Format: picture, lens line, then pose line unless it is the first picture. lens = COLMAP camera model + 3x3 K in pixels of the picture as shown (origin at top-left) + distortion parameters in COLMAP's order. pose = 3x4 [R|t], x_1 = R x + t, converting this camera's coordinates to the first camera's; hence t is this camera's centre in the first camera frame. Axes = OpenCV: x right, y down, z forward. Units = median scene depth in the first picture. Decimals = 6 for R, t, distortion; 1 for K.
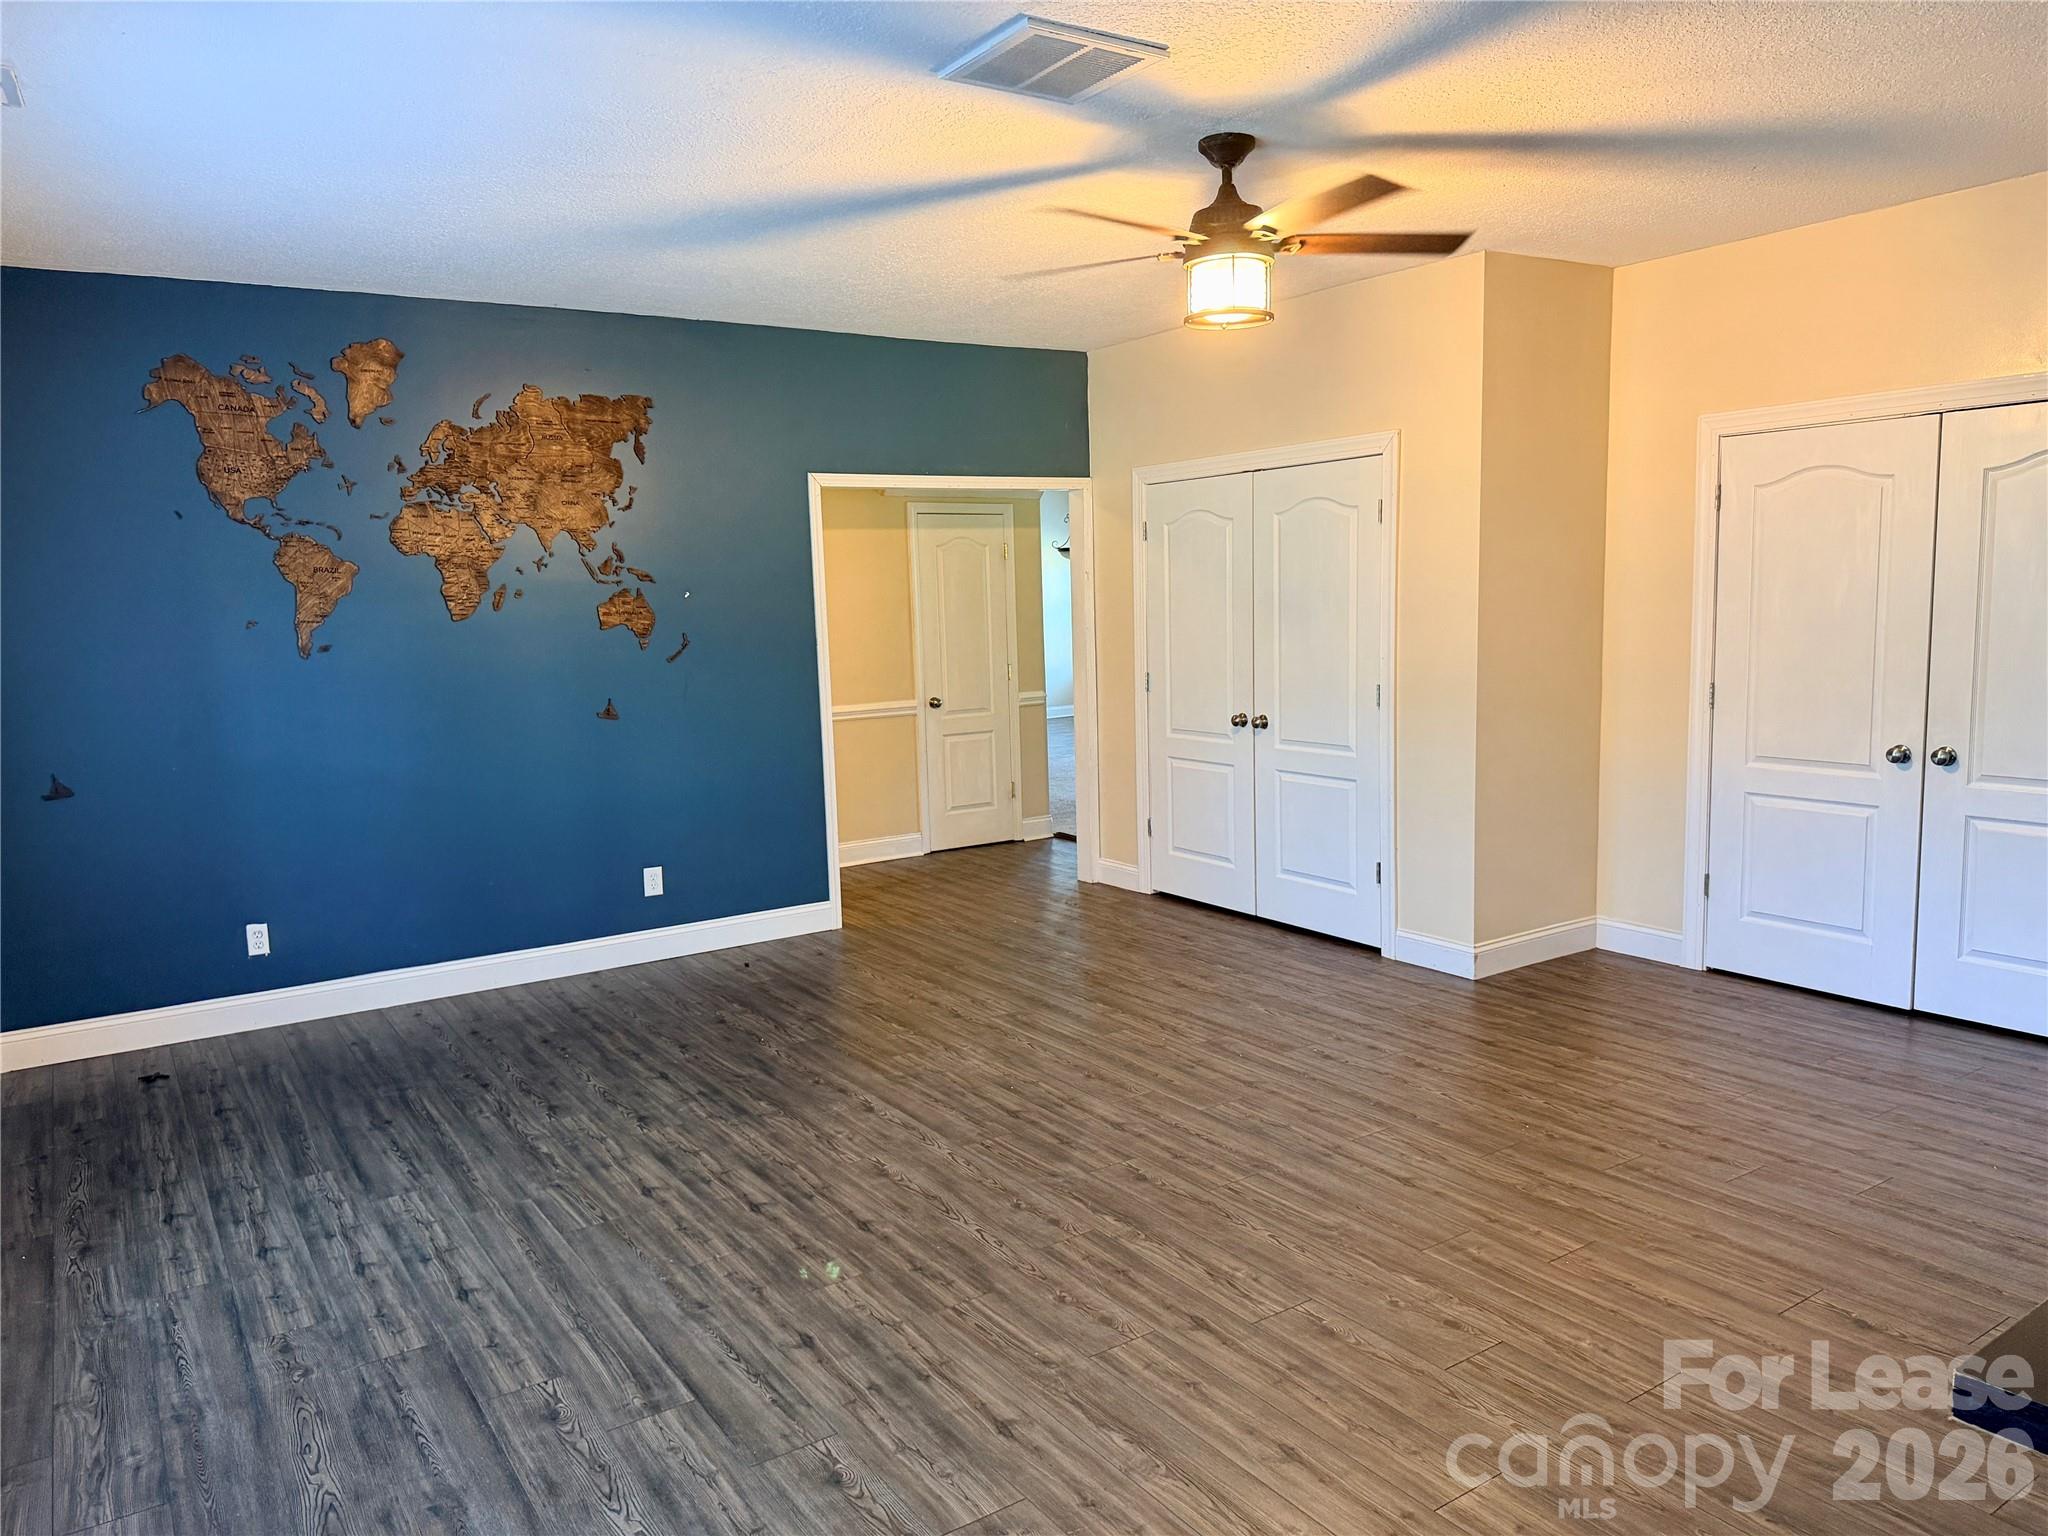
lens RADIAL K [[1433.0, 0, 1024.0], [0, 1433.0, 768.0], [0, 0, 1]] dist [0.152349, -0.239870]
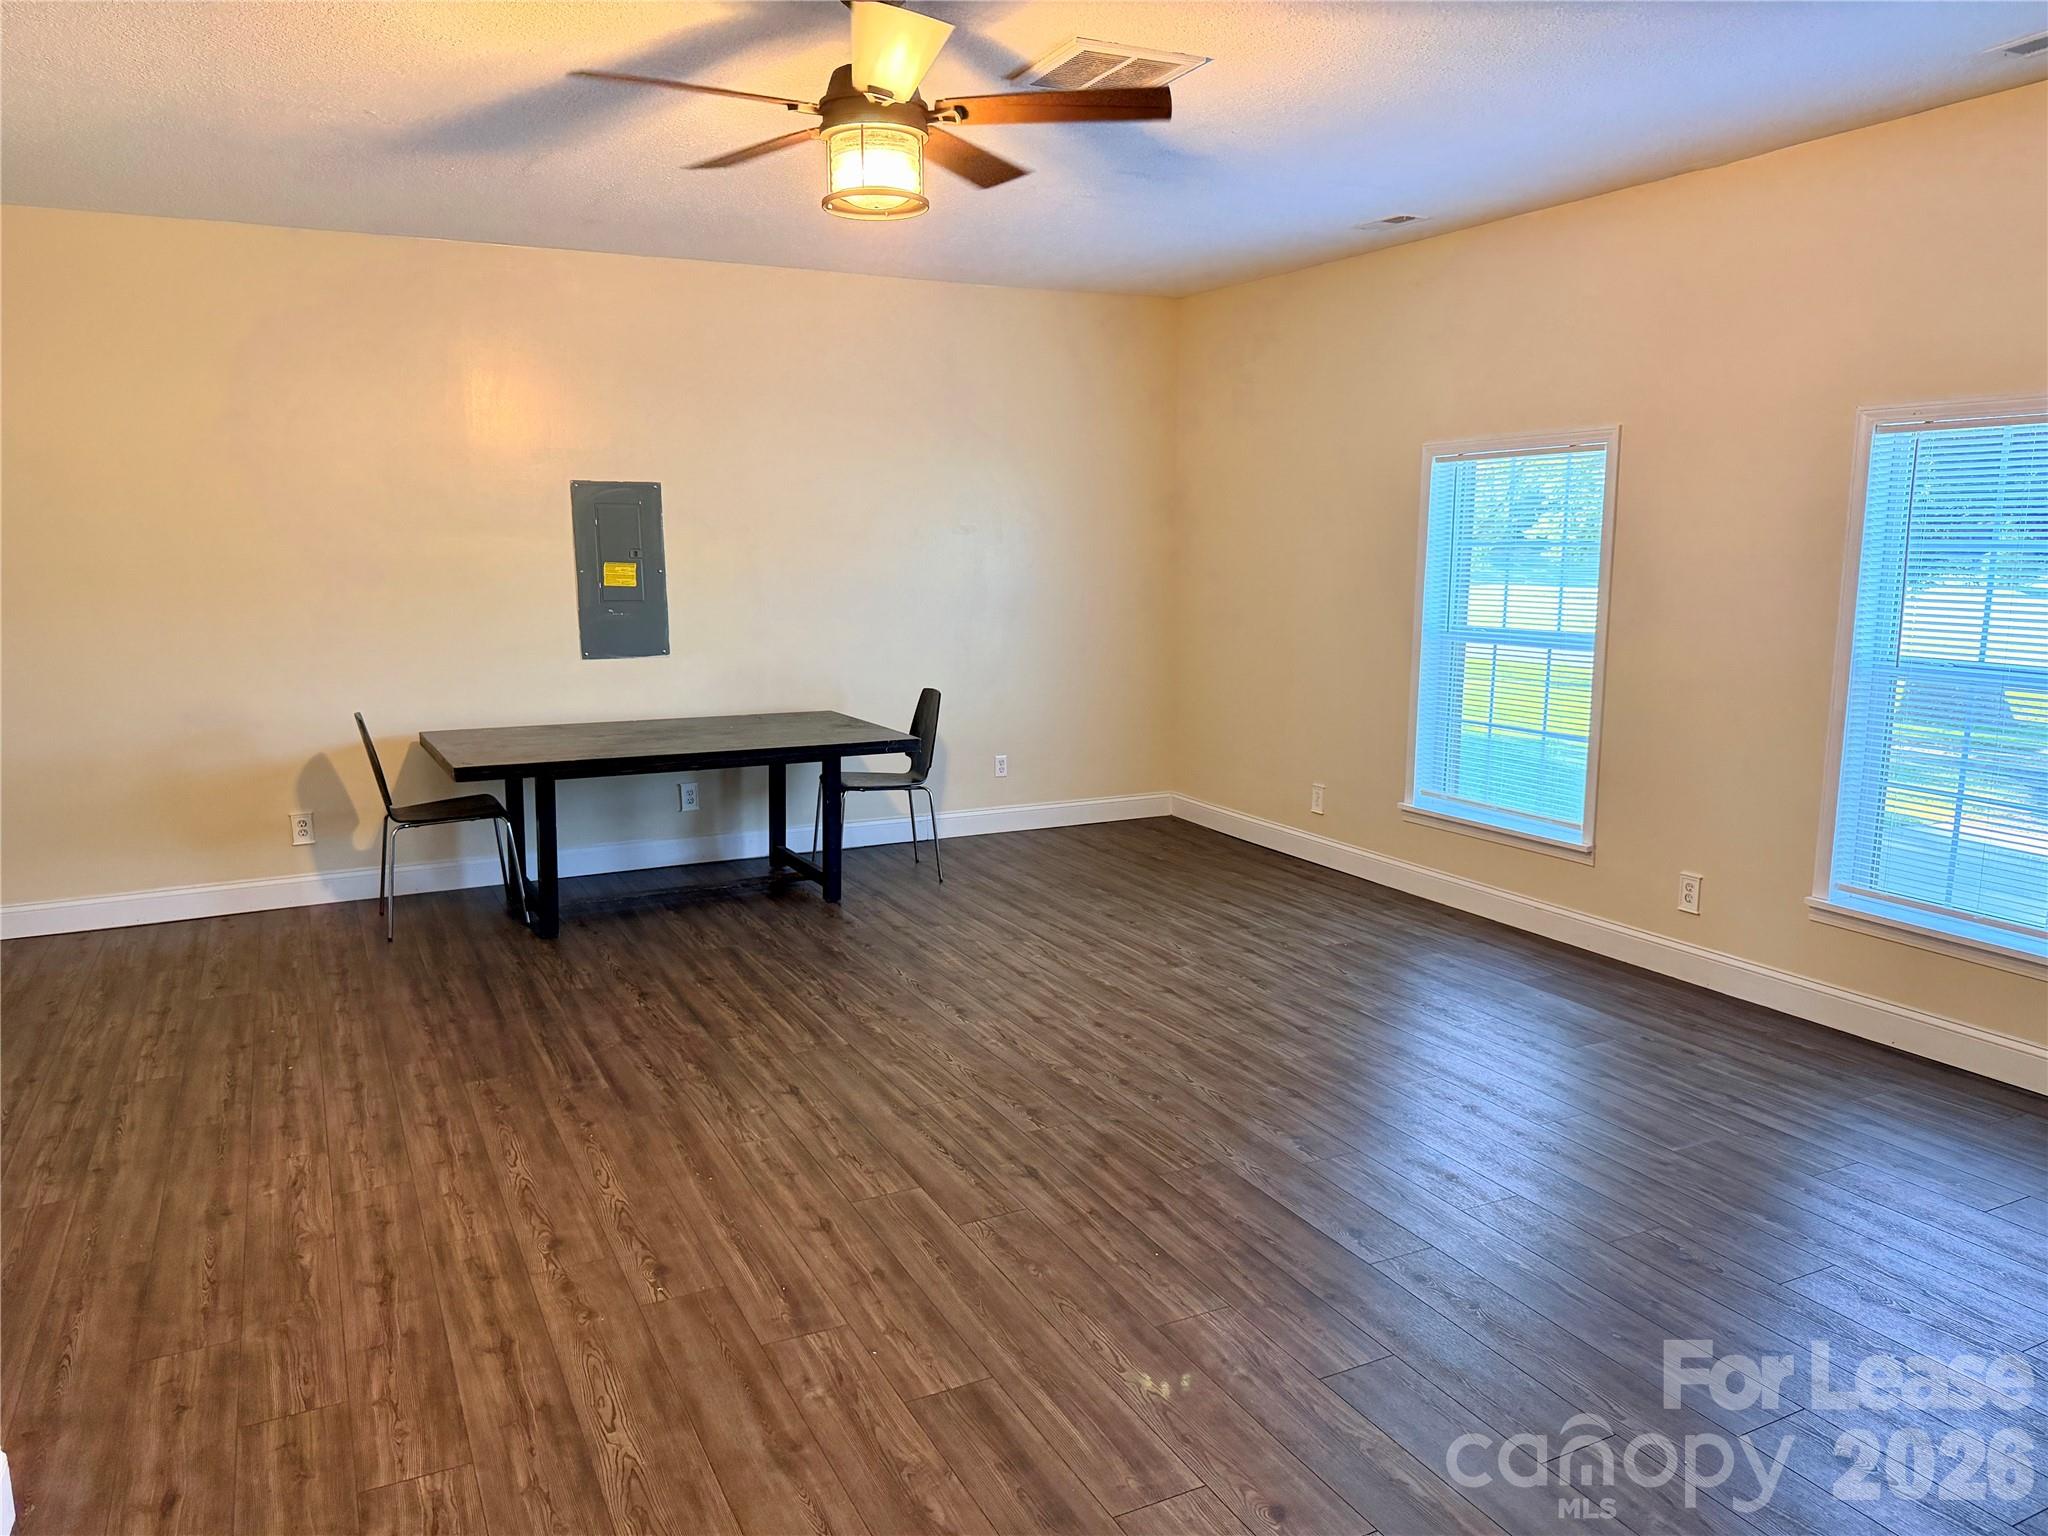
lens RADIAL K [[1433.0, 0, 1024.0], [0, 1433.0, 768.0], [0, 0, 1]] dist [0.152349, -0.239870]
pose [[-0.992784, 0.015971, 0.118844, -0.032800], [0.048943, 0.958748, 0.280012, -0.203364], [-0.109470, 0.283809, -0.952612, 1.658897]]
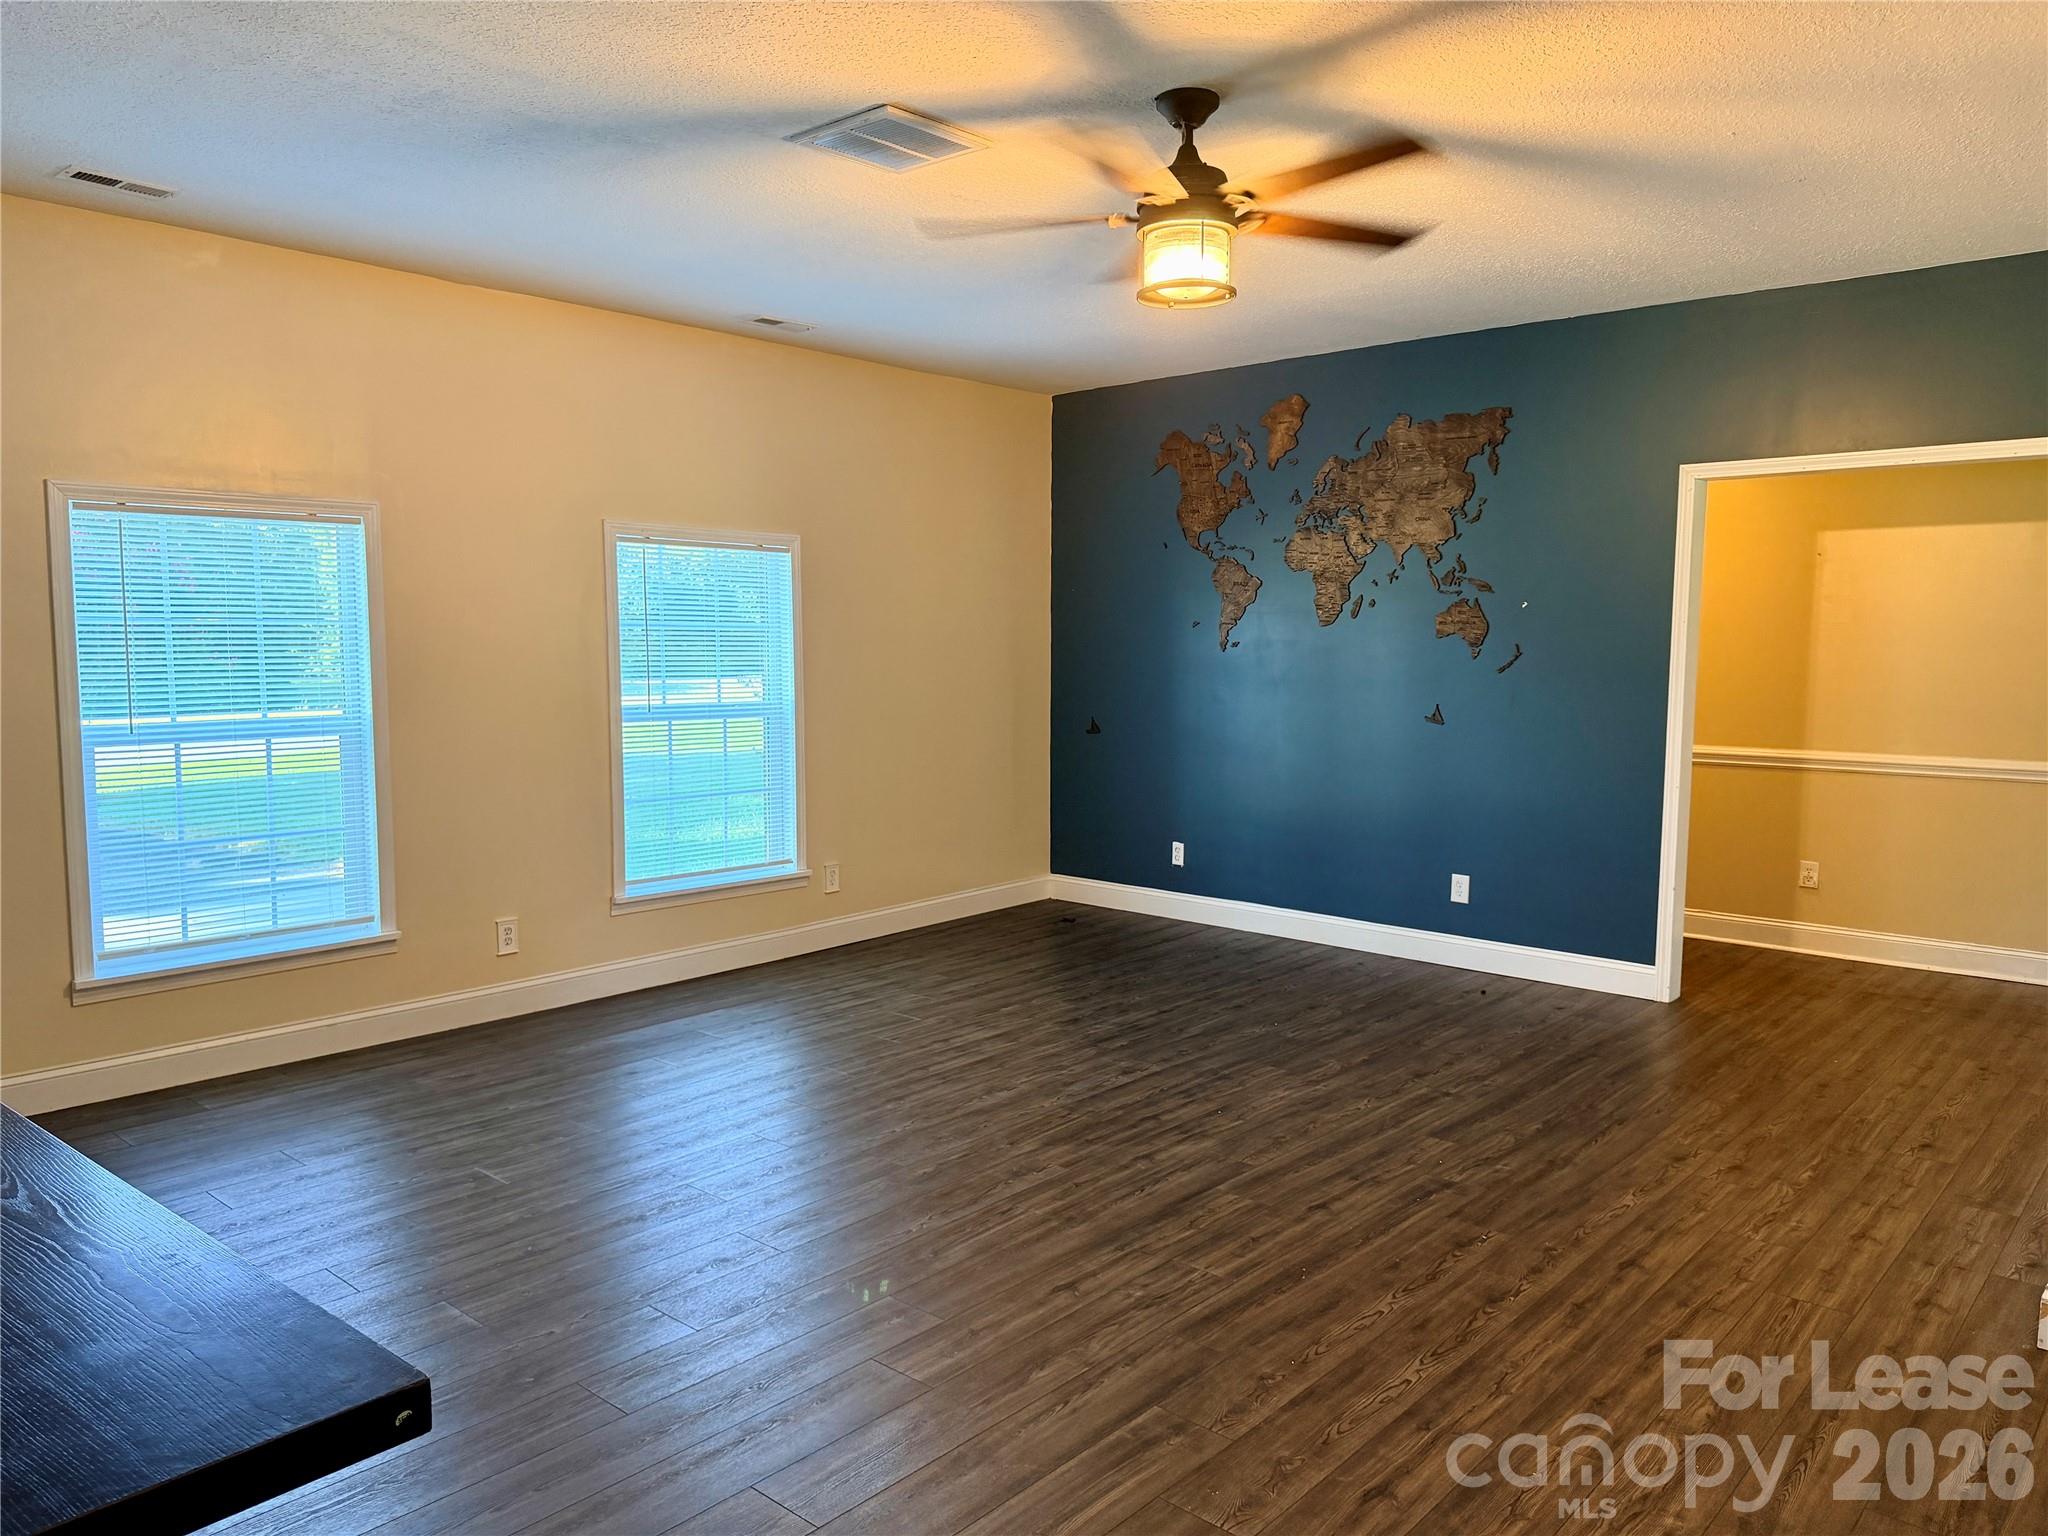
lens RADIAL K [[1433.0, 0, 1024.0], [0, 1433.0, 768.0], [0, 0, 1]] dist [0.152349, -0.239870]
pose [[0.252550, 0.122251, -0.959830, 0.896031], [-0.131684, 0.987099, 0.091076, -0.080844], [0.958581, 0.103393, 0.265390, 0.614302]]
